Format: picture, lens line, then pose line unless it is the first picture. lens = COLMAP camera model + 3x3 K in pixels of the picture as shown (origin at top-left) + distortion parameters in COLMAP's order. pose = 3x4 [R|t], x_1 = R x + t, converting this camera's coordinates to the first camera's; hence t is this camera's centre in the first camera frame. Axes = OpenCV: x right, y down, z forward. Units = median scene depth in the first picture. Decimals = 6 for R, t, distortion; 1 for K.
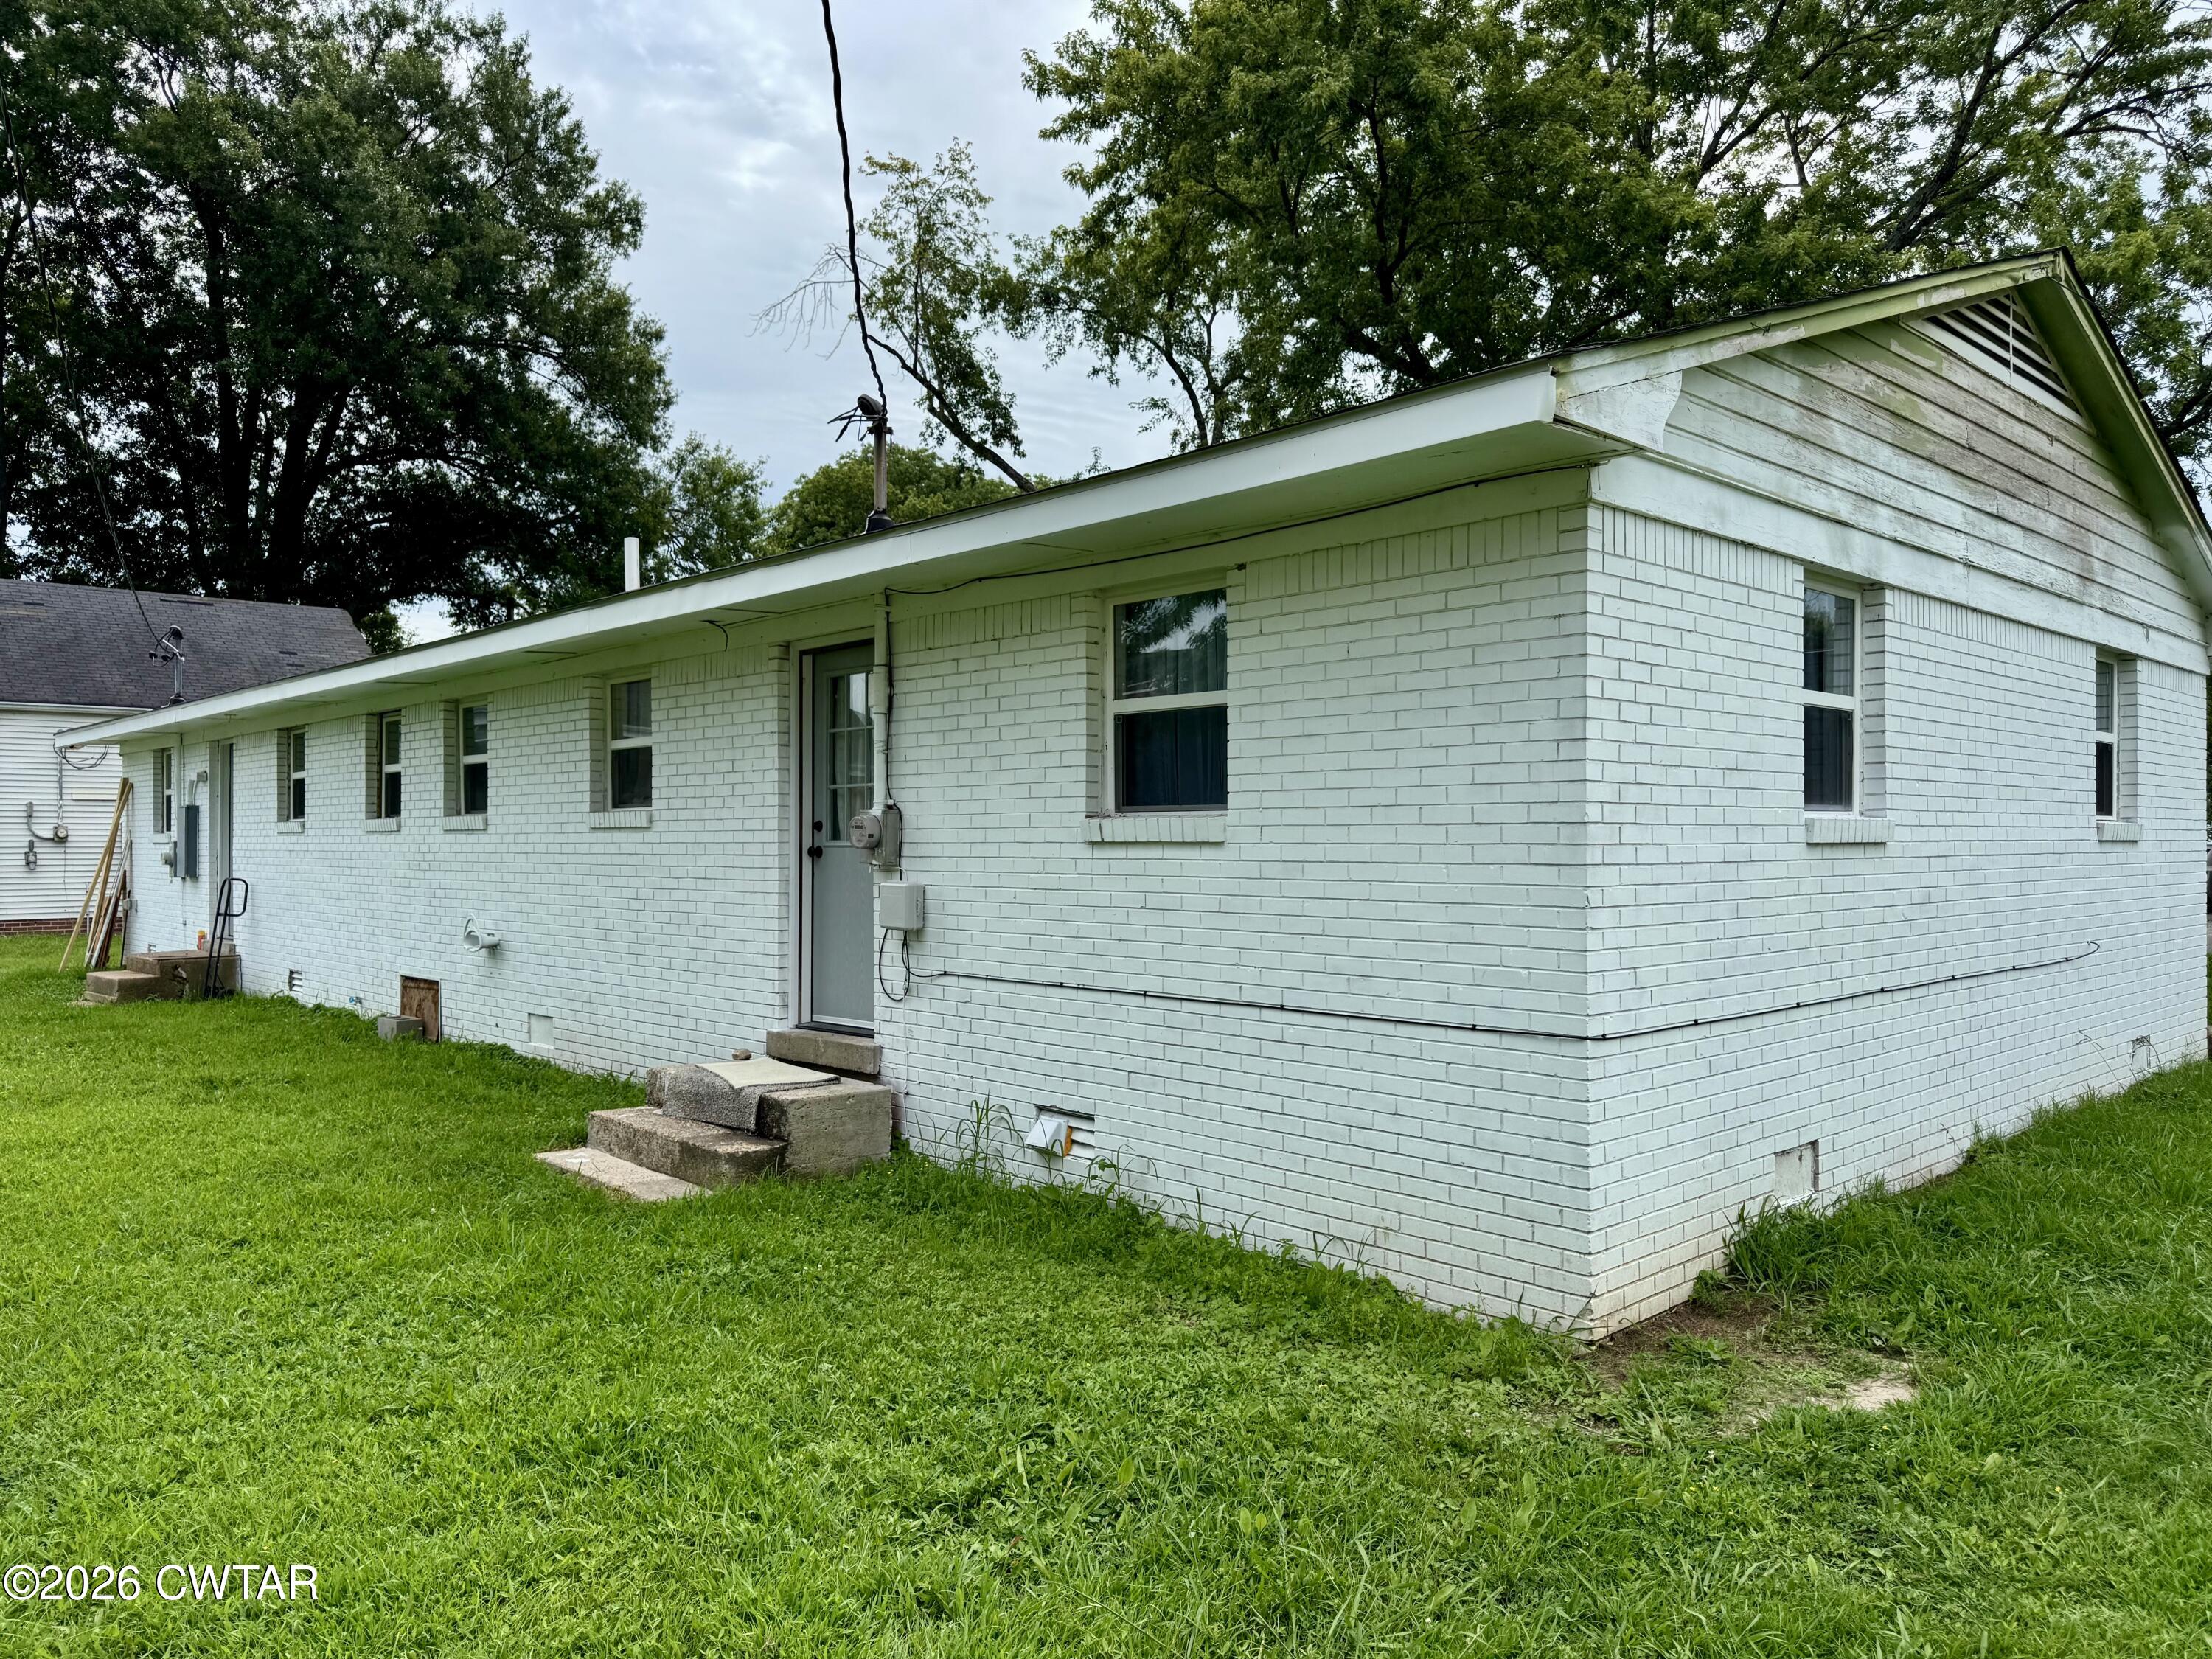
lens RADIAL K [[1555.3, 0, 1011.7], [0, 1555.3, 831.2], [0, 0, 1]] dist [0.072044, -0.135476]
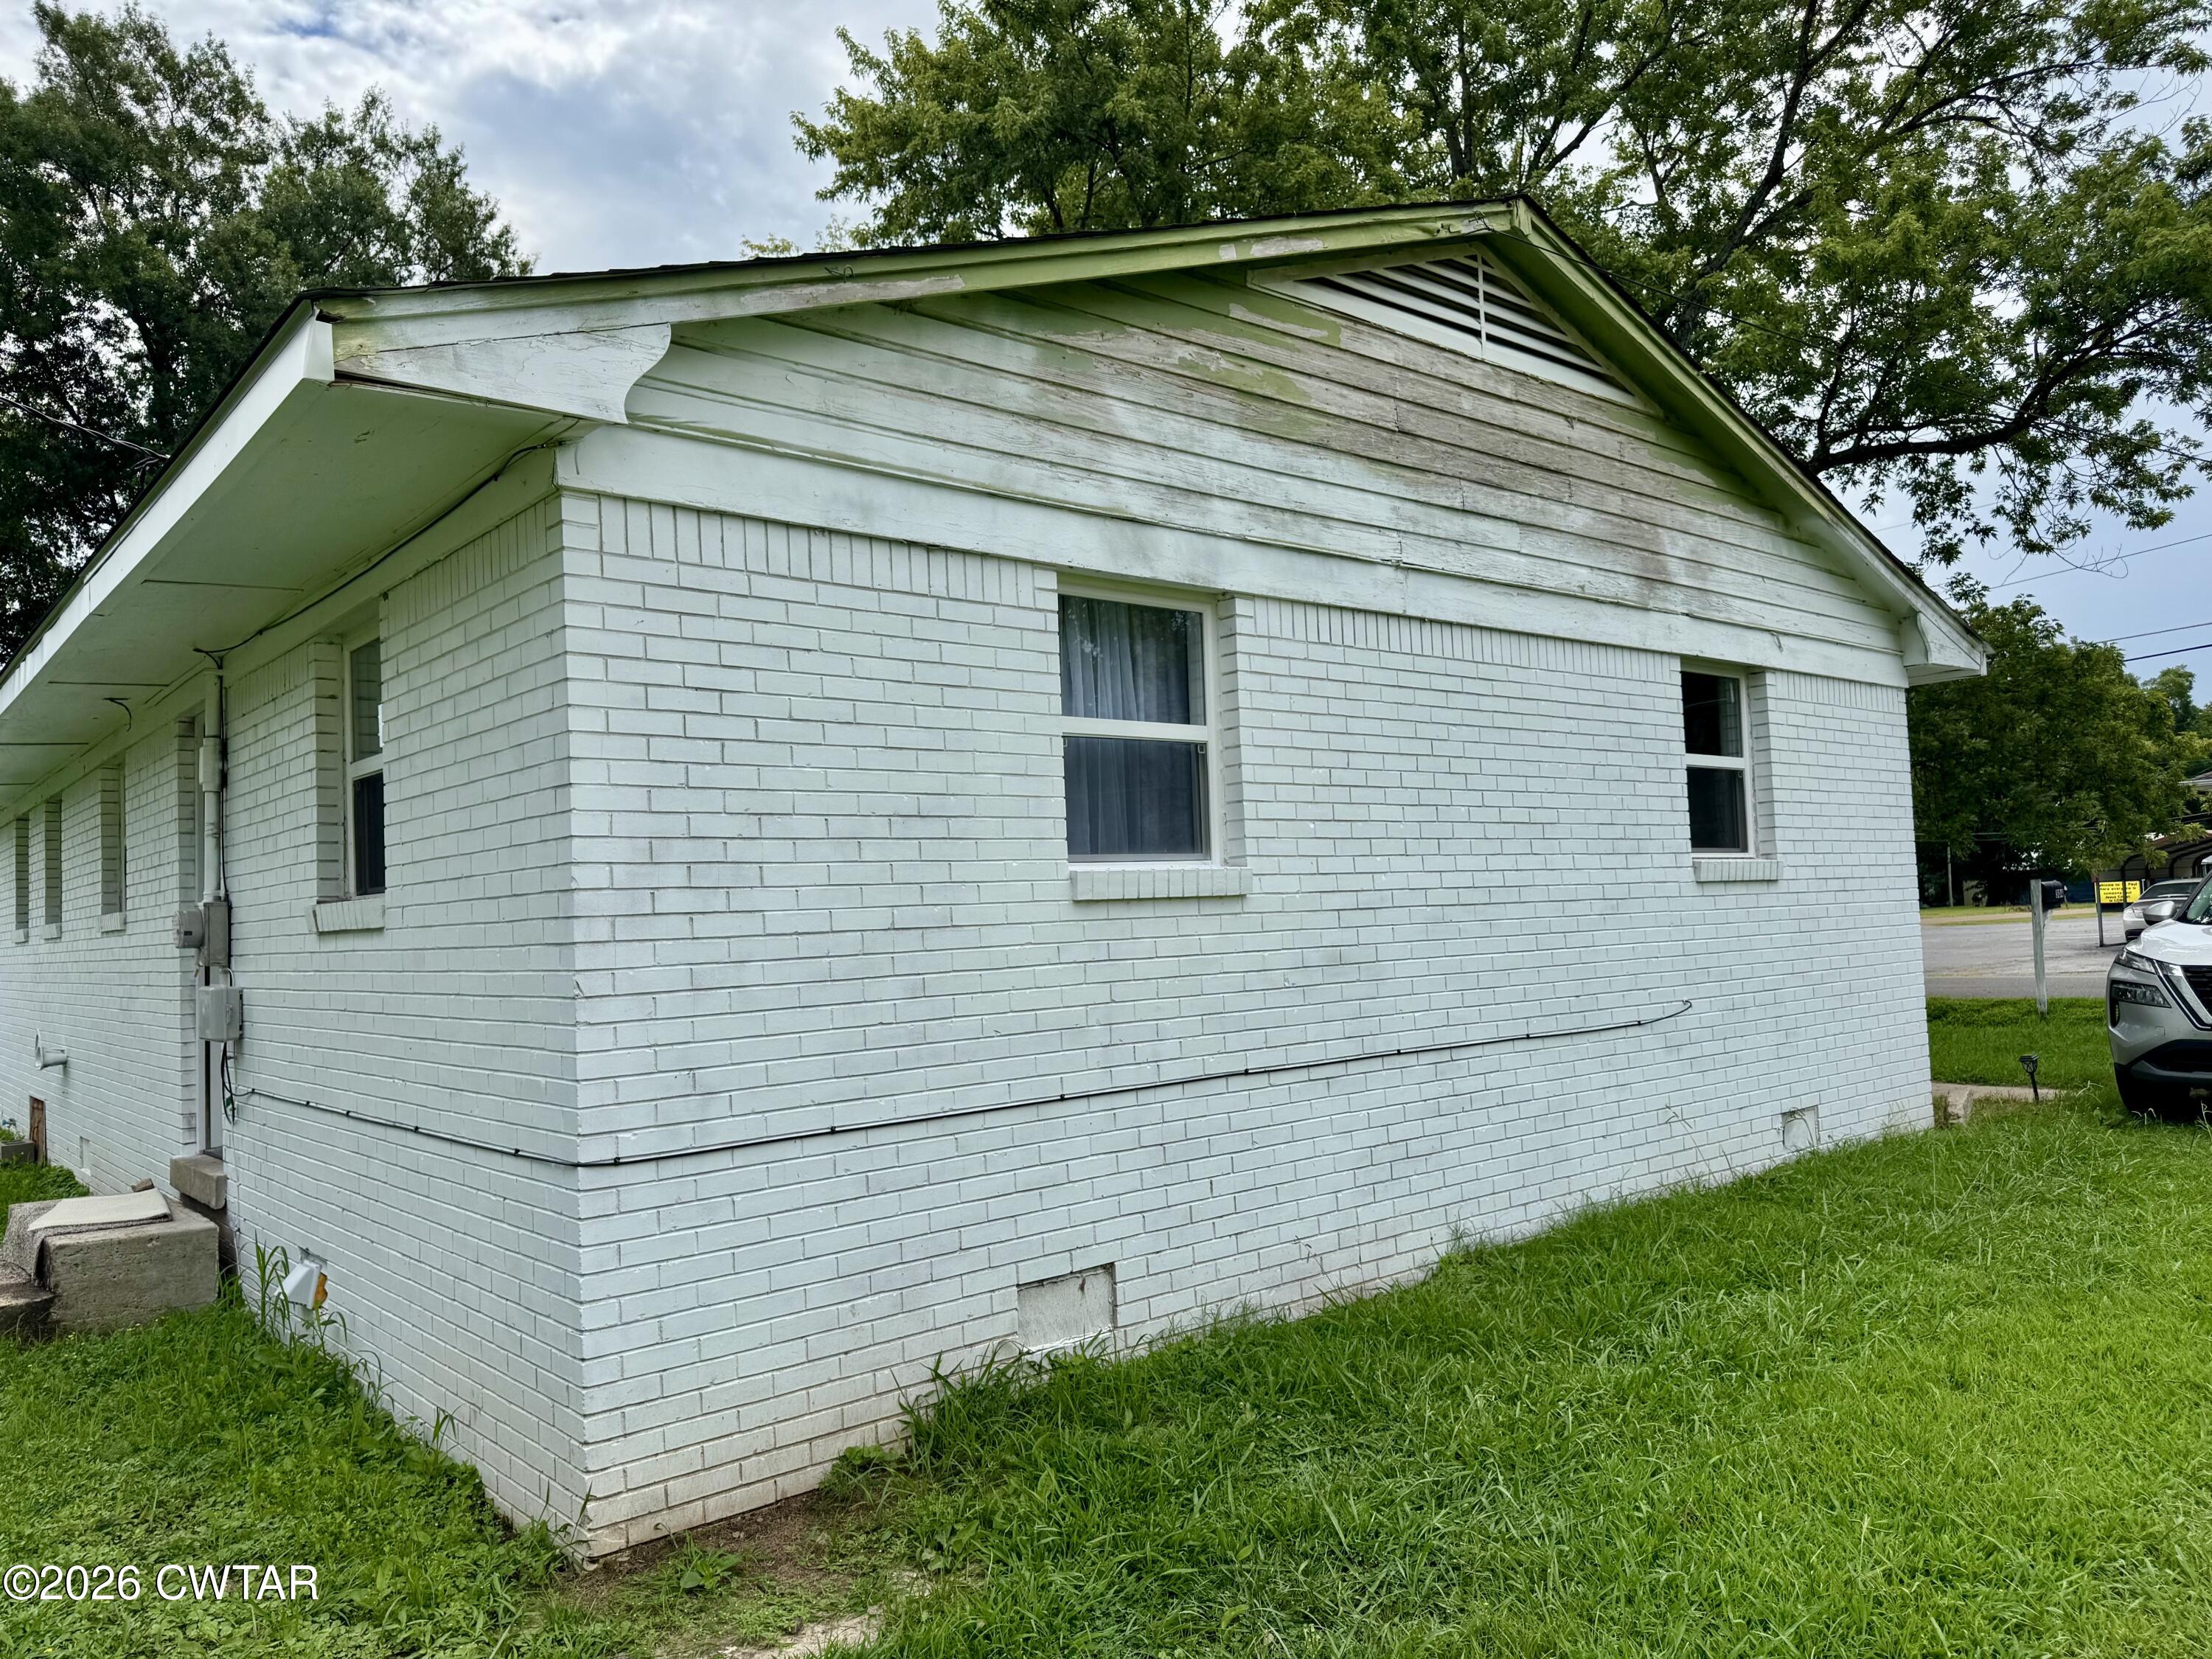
lens RADIAL K [[1544.1, 0, 1041.2], [0, 1544.1, 835.2], [0, 0, 1]] dist [0.088483, -0.187107]
pose [[0.998734, -0.040843, -0.029370, 0.413583], [0.039352, 0.997991, -0.049651, 0.010150], [0.031339, 0.048432, 0.998335, 0.145073]]
